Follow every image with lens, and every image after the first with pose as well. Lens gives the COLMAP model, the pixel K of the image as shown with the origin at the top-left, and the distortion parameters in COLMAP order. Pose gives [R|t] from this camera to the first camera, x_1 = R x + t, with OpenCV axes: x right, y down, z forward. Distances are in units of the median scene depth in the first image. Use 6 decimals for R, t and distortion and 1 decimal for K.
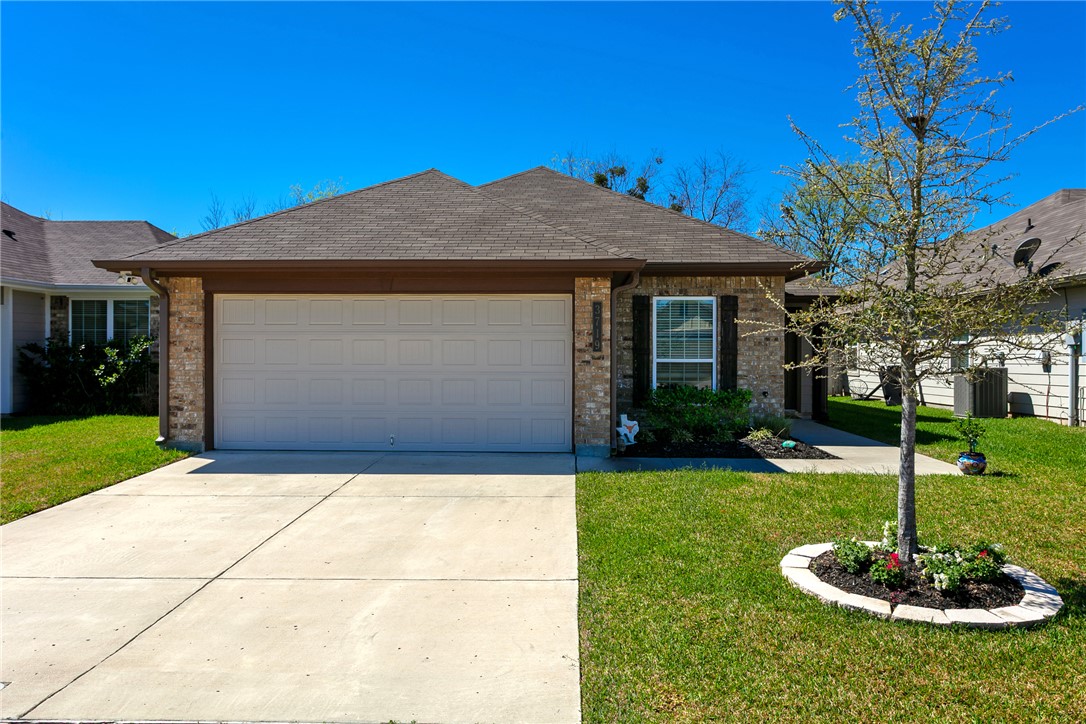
lens RADIAL K [[812.1, 0, 542.4], [0, 812.1, 356.4], [0, 0, 1]] dist [-0.000027, -0.000315]
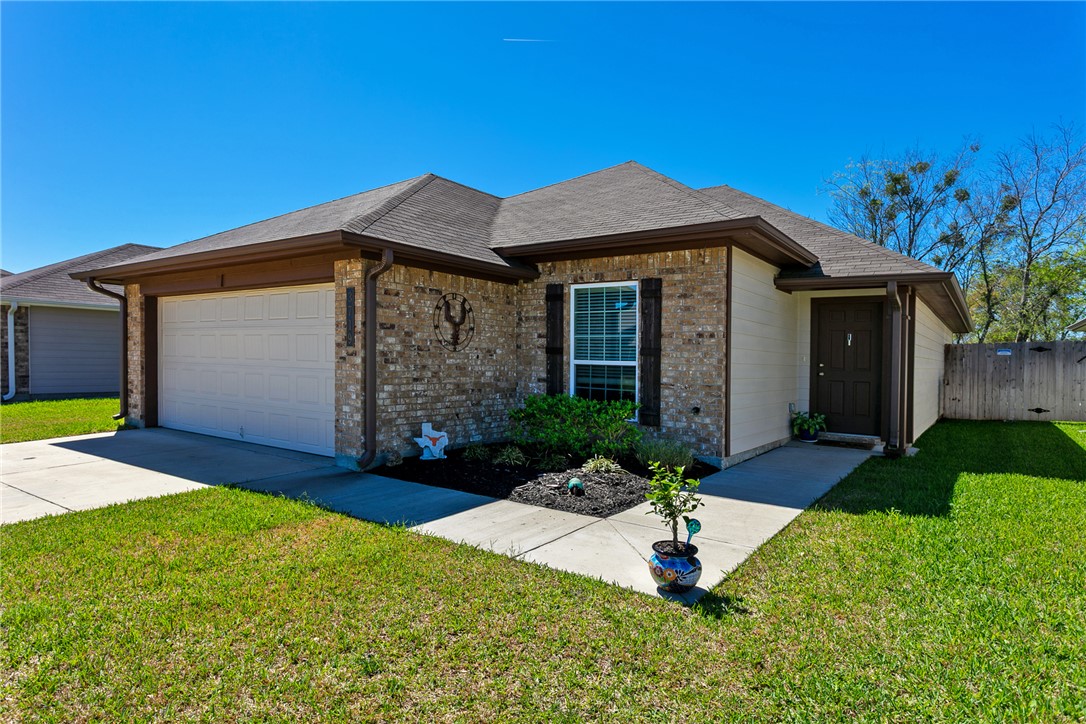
lens RADIAL K [[636.2, 0, 542.7], [0, 636.2, 367.7], [0, 0, 1]] dist [0.005054, 0.002367]
pose [[0.816712, 0.022665, -0.576601, 0.492262], [-0.019593, 0.999741, 0.011545, 0.004020], [0.576713, 0.001869, 0.816944, 0.454881]]
